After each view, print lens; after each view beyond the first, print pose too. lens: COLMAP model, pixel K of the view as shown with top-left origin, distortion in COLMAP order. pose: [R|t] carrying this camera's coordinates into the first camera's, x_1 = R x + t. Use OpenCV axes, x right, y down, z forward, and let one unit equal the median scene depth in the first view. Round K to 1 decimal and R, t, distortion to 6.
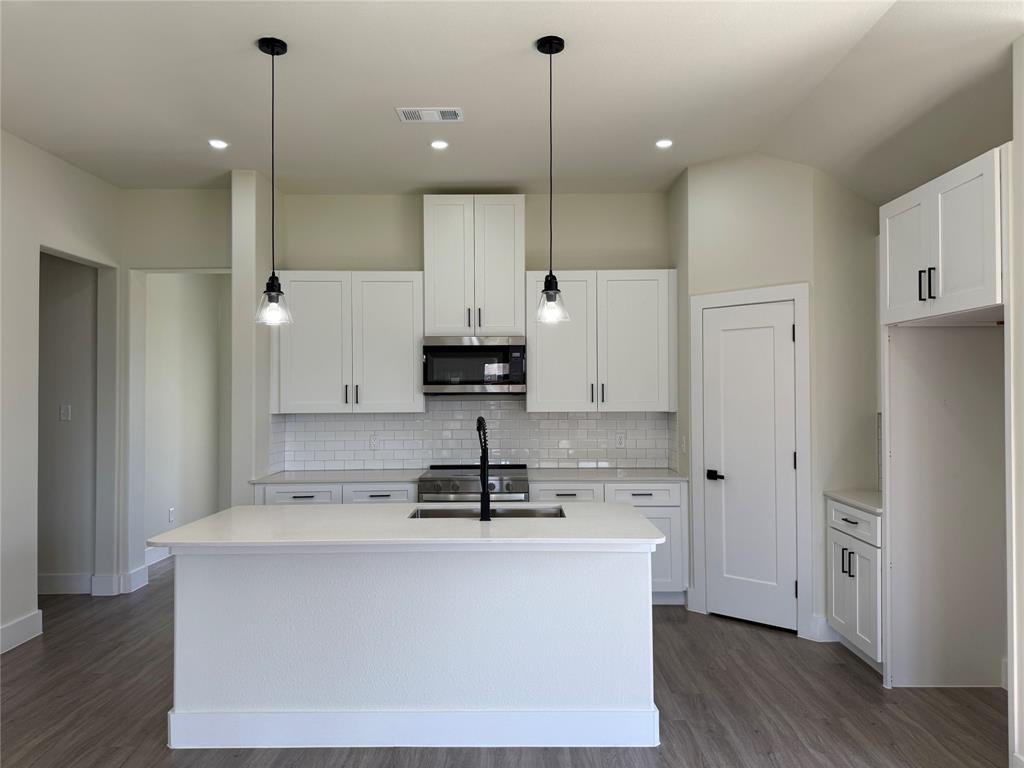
lens RADIAL K [[707.9, 0, 512.0], [0, 707.9, 384.0], [0, 0, 1]] dist [0.023622, -0.003055]
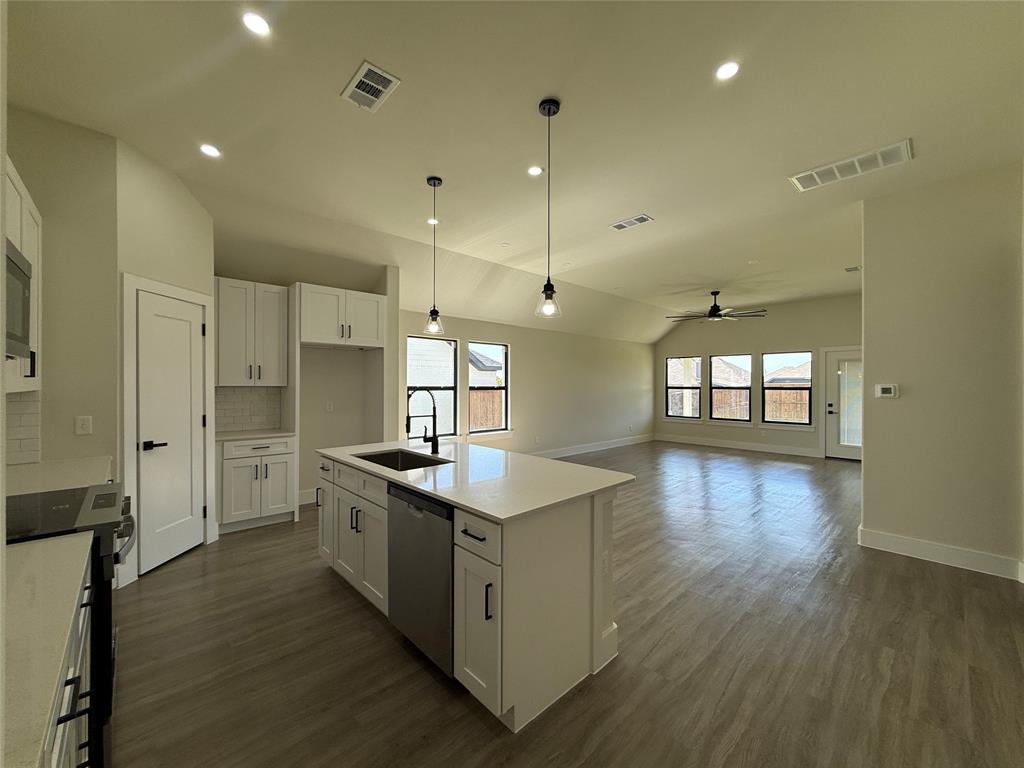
lens RADIAL K [[405.8, 0, 512.0], [0, 405.8, 384.0], [0, 0, 1]] dist [0.000898, 0.000084]
pose [[-0.689599, 0.002362, 0.724187, -0.508817], [-0.008739, 0.999895, -0.011583, 0.033792], [-0.724138, -0.014316, -0.689506, 0.952348]]
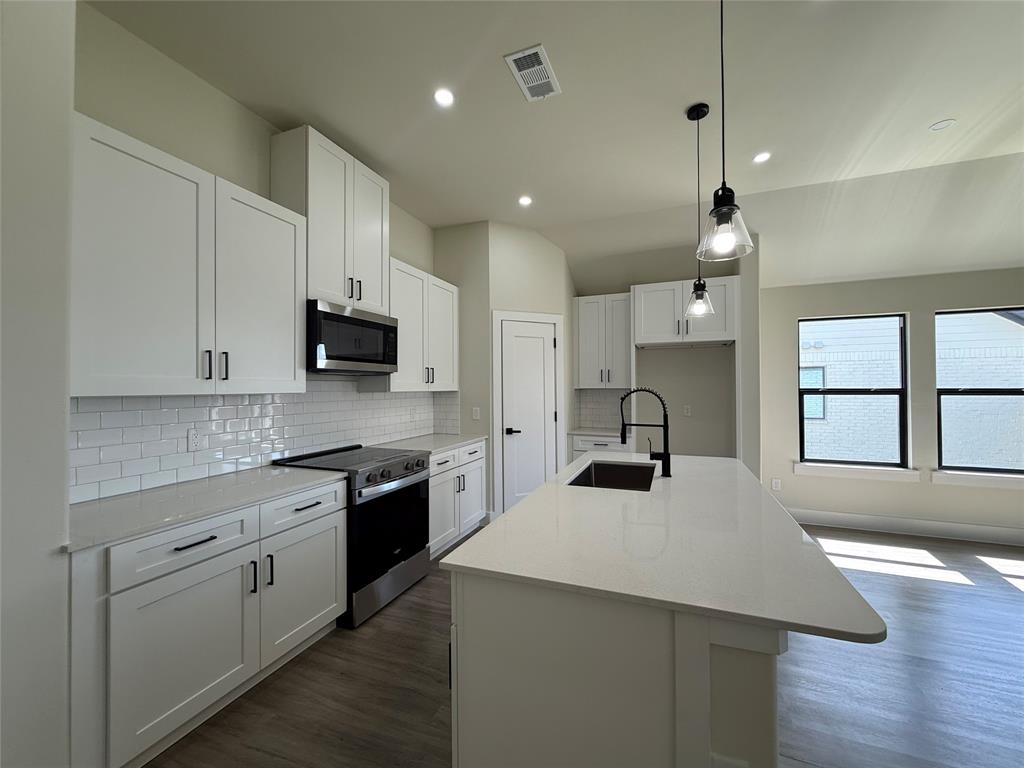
lens RADIAL K [[410.7, 0, 510.1], [0, 410.7, 386.4], [0, 0, 1]] dist [0.001014, -0.000011]
pose [[0.368564, 0.006642, 0.929579, -0.486865], [-0.008473, 0.999957, -0.003785, 0.033756], [-0.929564, -0.006482, 0.368604, 0.629957]]
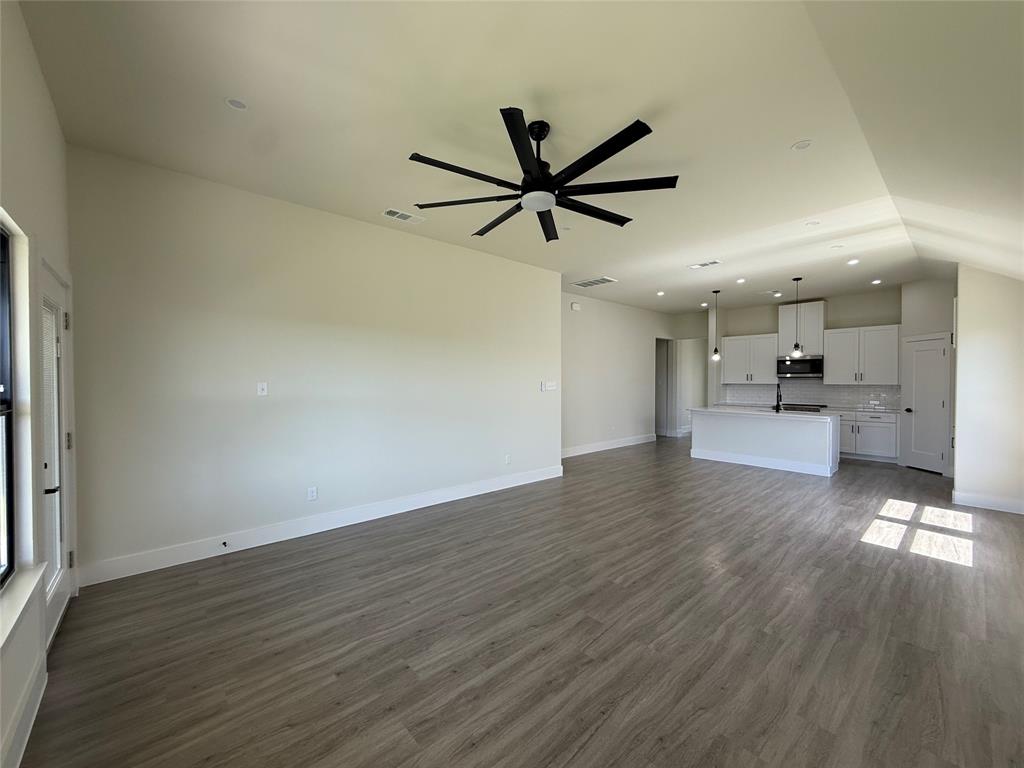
lens RADIAL K [[410.7, 0, 510.1], [0, 410.7, 386.4], [0, 0, 1]] dist [0.001014, -0.000011]
pose [[0.662403, 0.015077, -0.748996, 0.401303], [0.007453, 0.999615, 0.026713, -0.001306], [0.749111, -0.023277, 0.662035, -0.895200]]
